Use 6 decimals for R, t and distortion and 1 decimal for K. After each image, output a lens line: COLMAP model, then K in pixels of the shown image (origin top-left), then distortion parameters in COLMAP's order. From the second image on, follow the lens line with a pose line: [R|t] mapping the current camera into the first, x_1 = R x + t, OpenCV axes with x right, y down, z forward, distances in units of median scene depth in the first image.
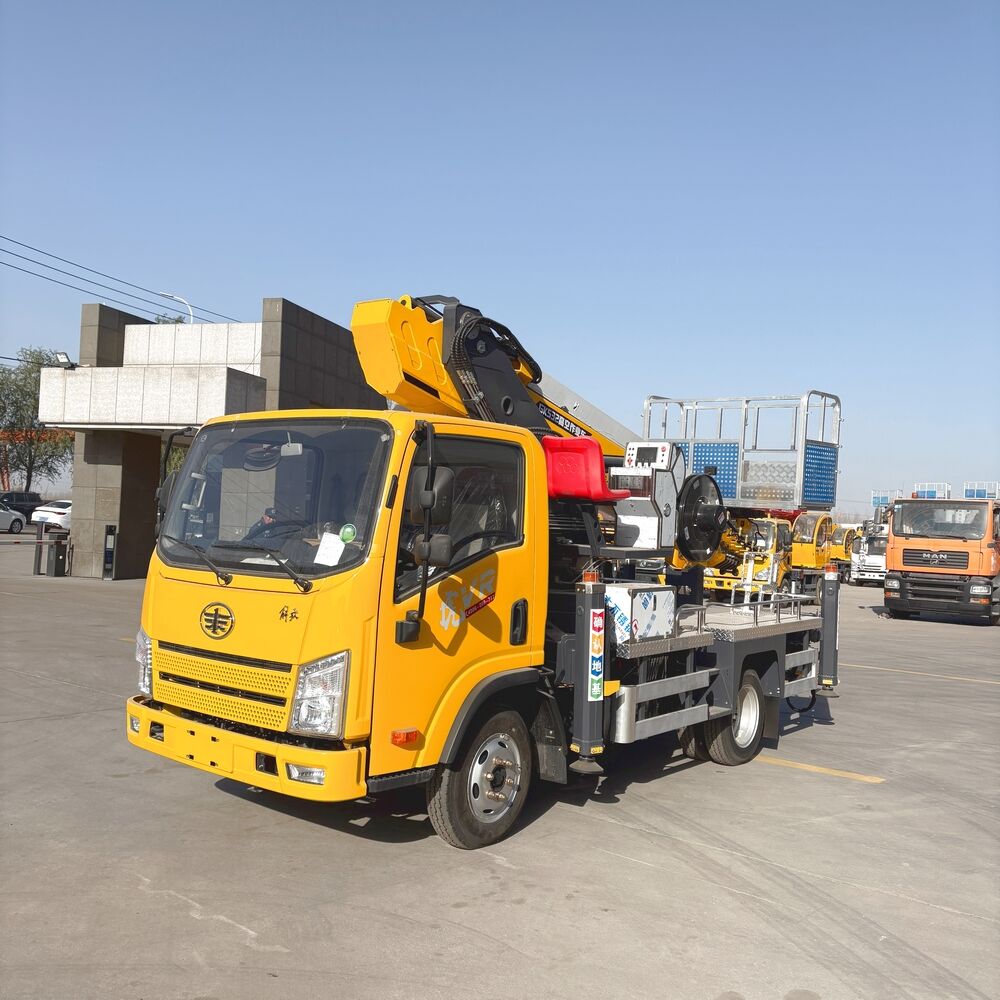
lens RADIAL K [[1008.1, 0, 500.0], [0, 1008.1, 500.0], [0, 0, 1]] dist [0.050310, -0.006114]
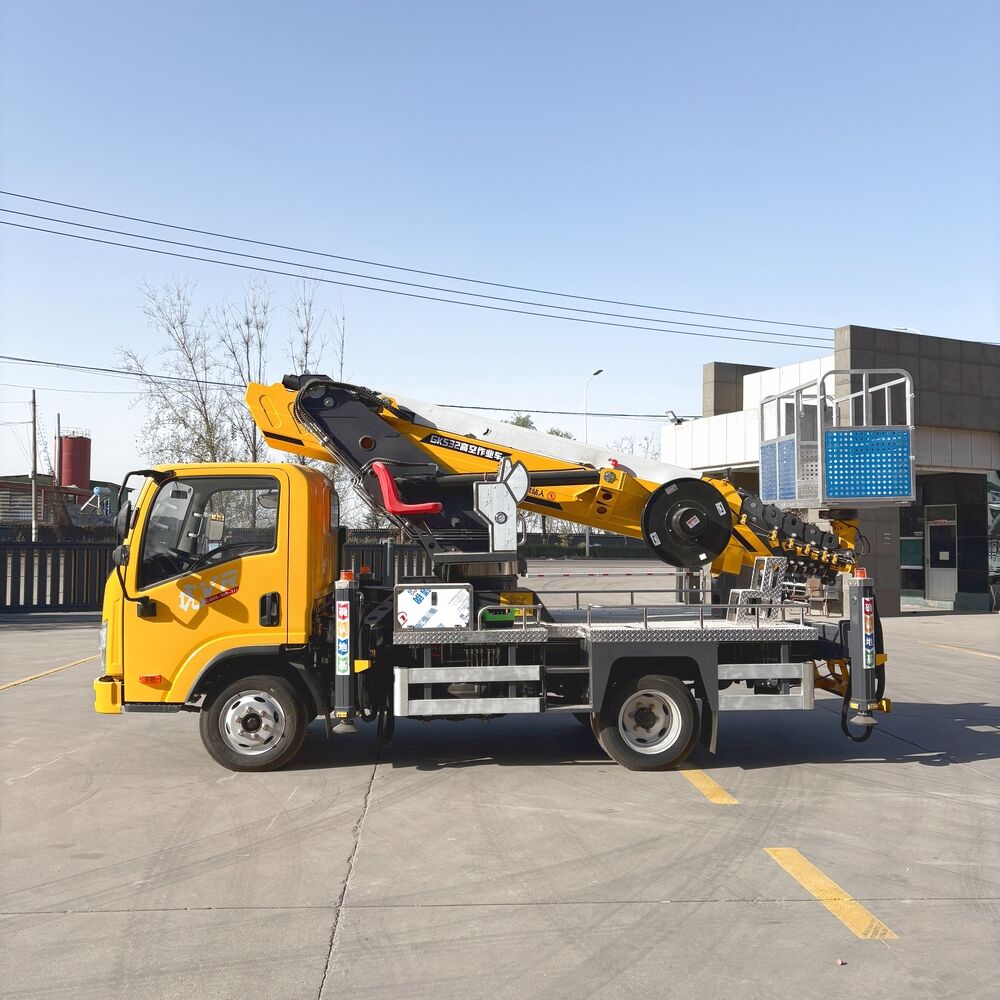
lens RADIAL K [[1010.6, 0, 500.0], [0, 1010.6, 500.0], [0, 0, 1]] dist [0.003059, -0.015220]
pose [[0.682093, -0.074674, -0.727443, 1.205474], [0.047302, 0.997195, -0.058011, 0.067919], [0.729734, 0.005159, 0.683712, 0.299672]]
